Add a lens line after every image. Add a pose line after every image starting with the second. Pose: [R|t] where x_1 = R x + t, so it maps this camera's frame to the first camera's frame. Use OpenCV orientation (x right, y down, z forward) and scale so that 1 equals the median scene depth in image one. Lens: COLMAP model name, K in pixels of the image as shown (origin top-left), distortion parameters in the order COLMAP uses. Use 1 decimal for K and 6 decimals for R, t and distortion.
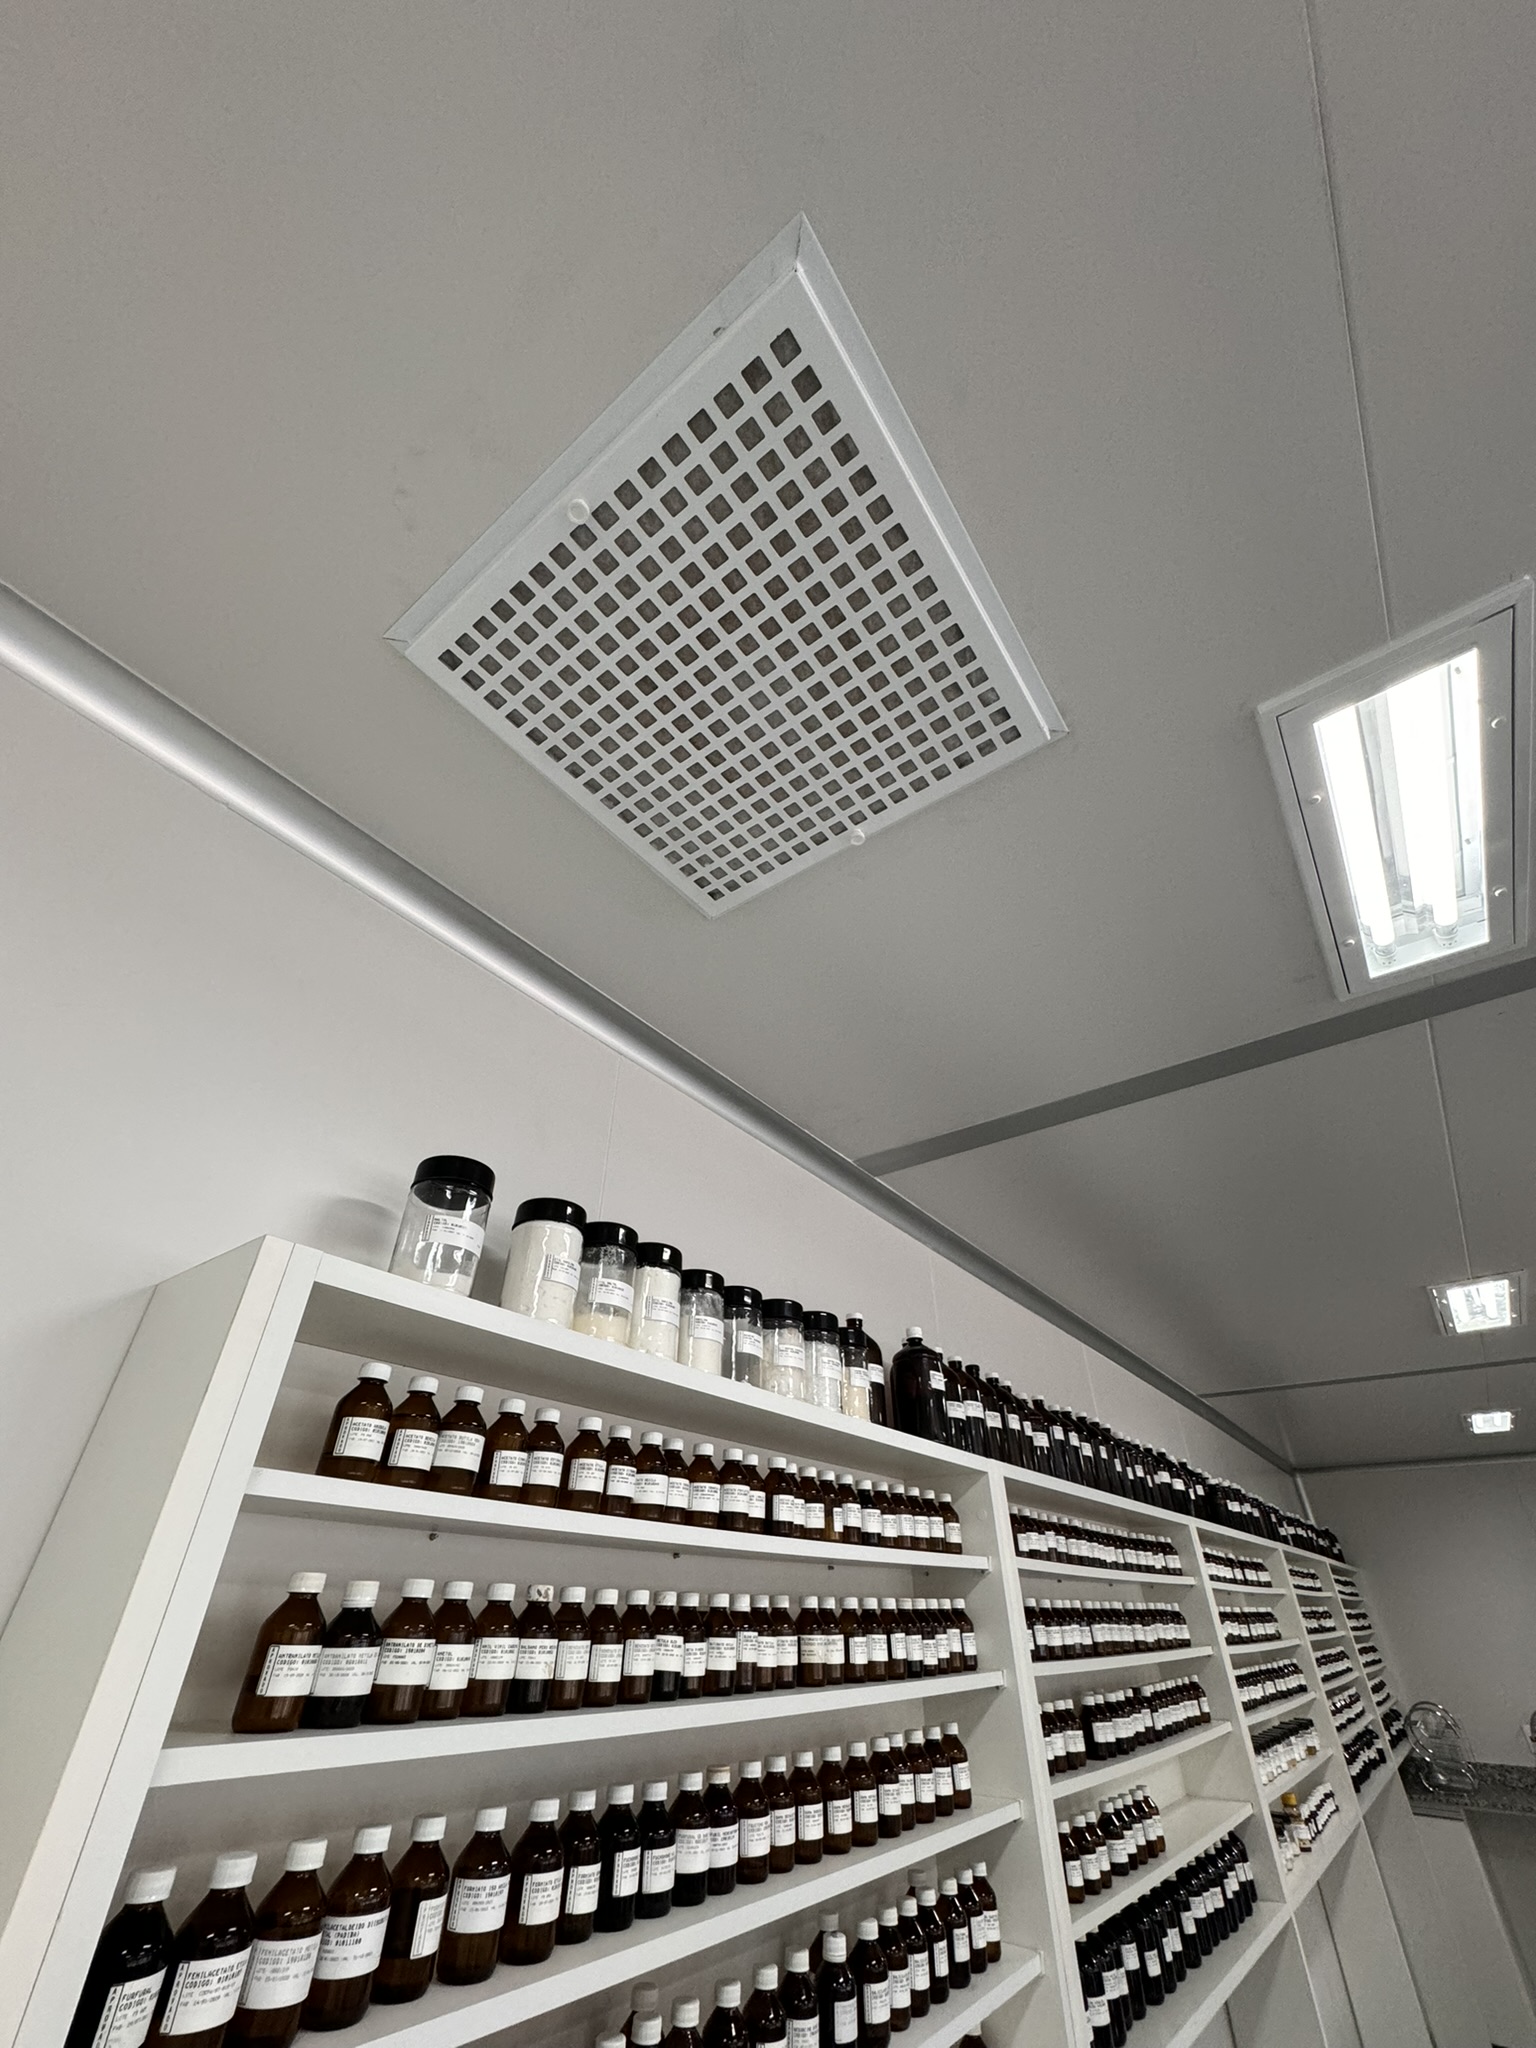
lens RADIAL K [[813.4, 0, 759.2], [0, 813.4, 1019.6], [0, 0, 1]] dist [-0.000743, -0.000063]
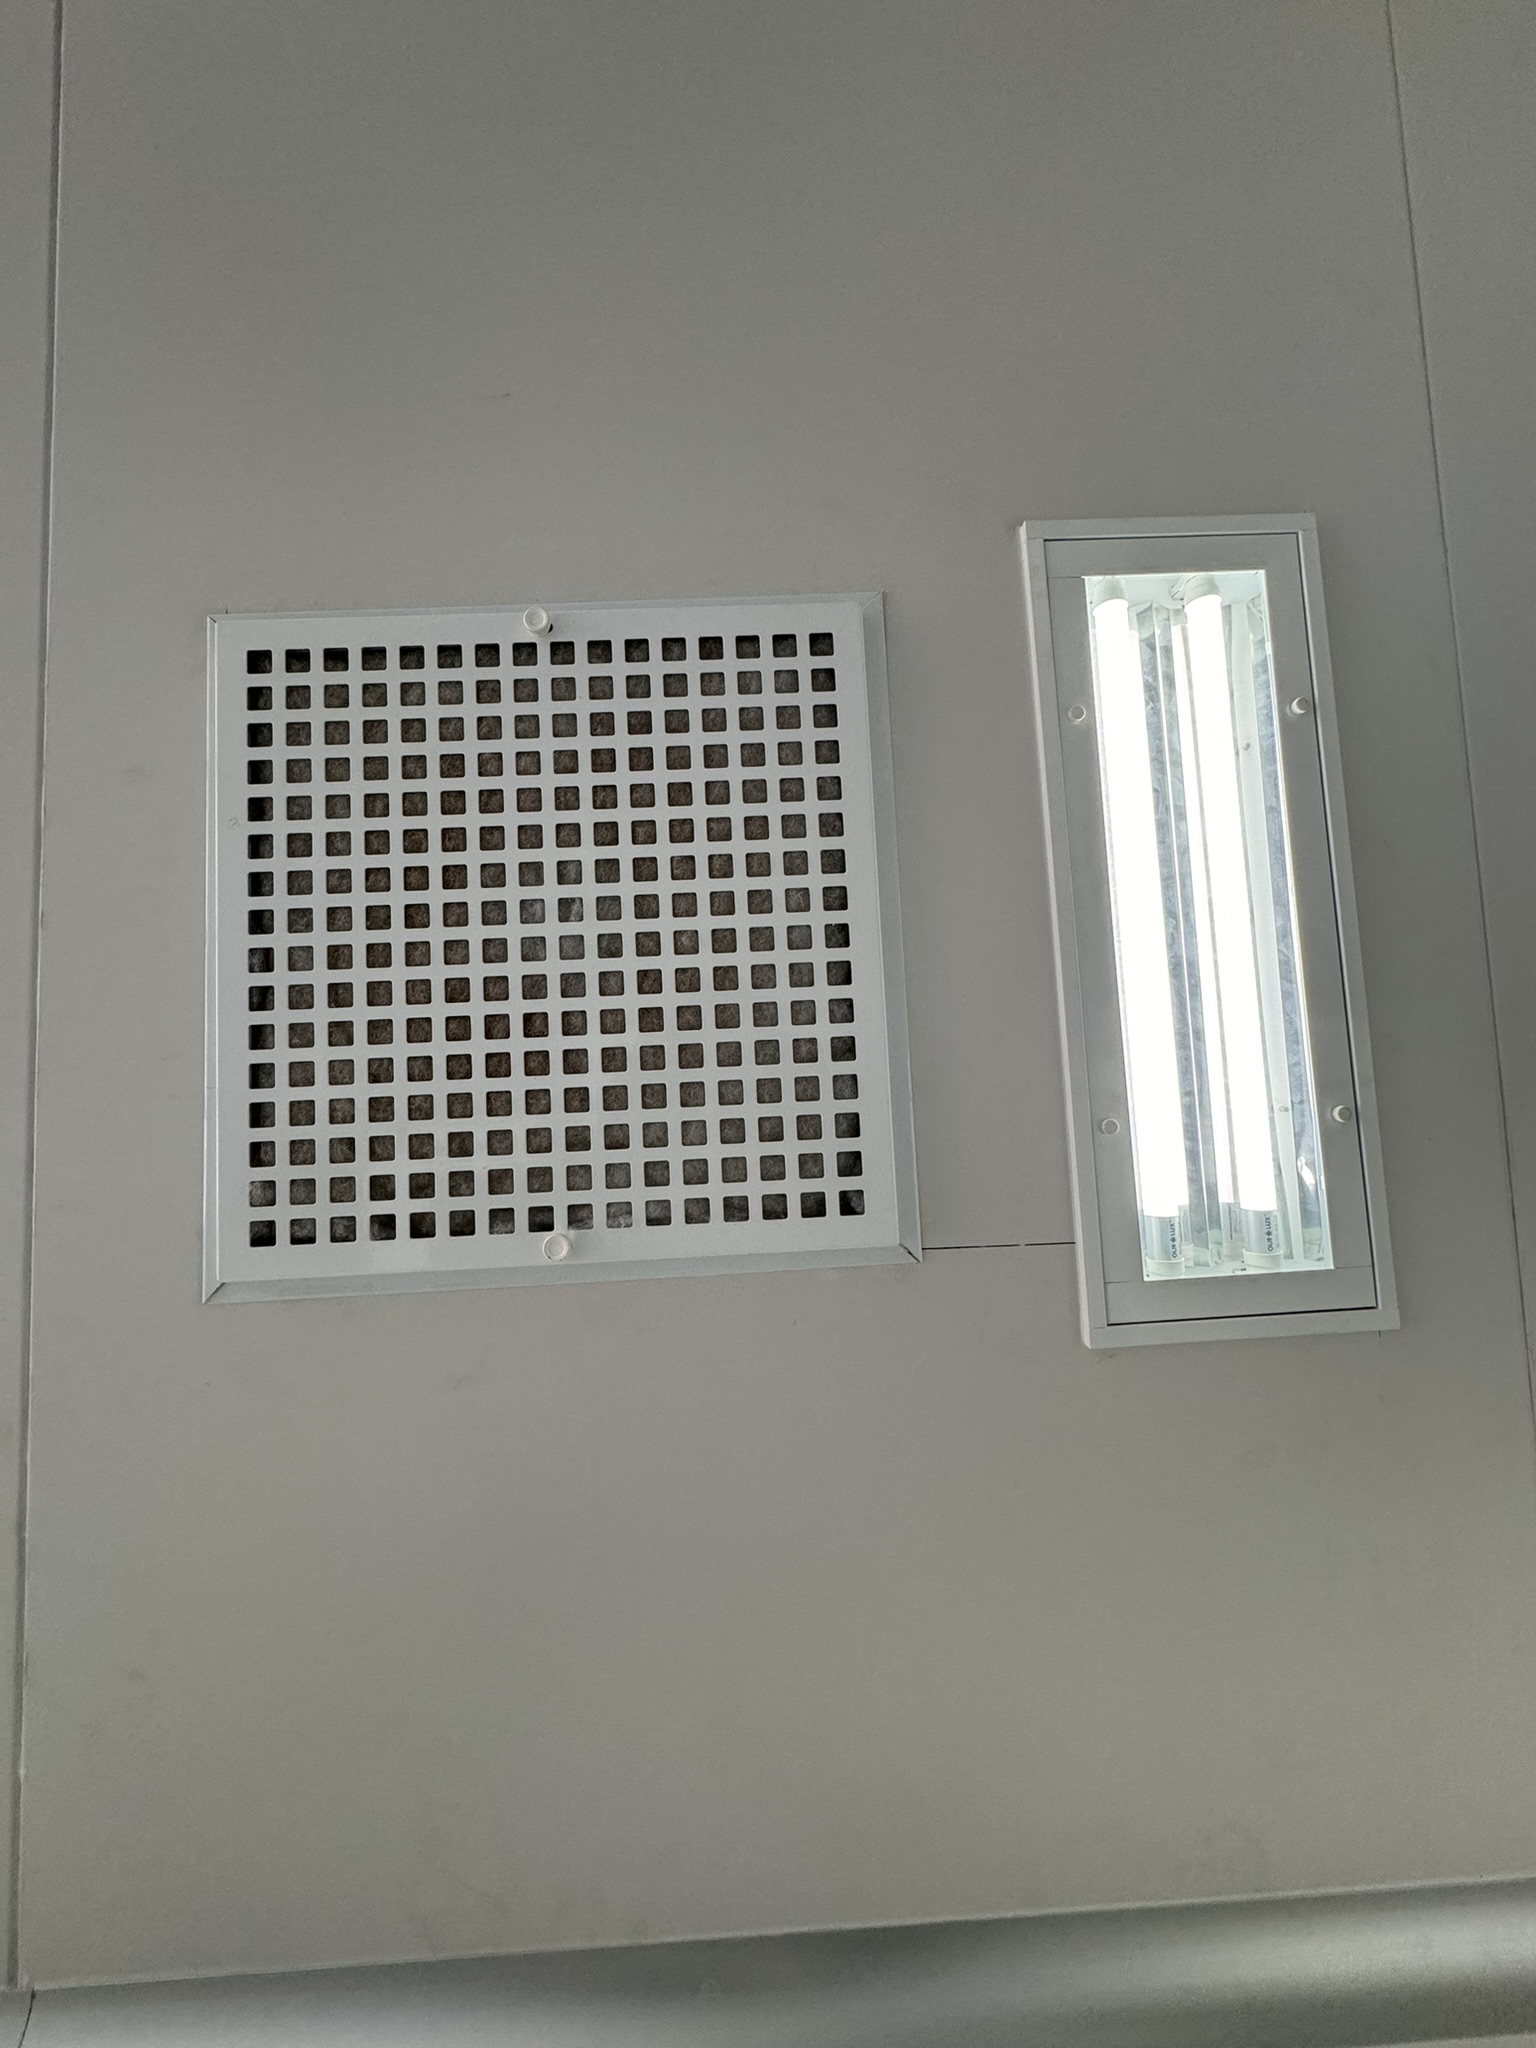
lens RADIAL K [[813.4, 0, 759.2], [0, 813.4, 1019.6], [0, 0, 1]] dist [-0.000743, -0.000063]
pose [[-0.824679, -0.564417, 0.036584, -0.249622], [0.343863, -0.551678, -0.759875, 0.159295], [0.449069, -0.614073, 0.649039, 0.603206]]
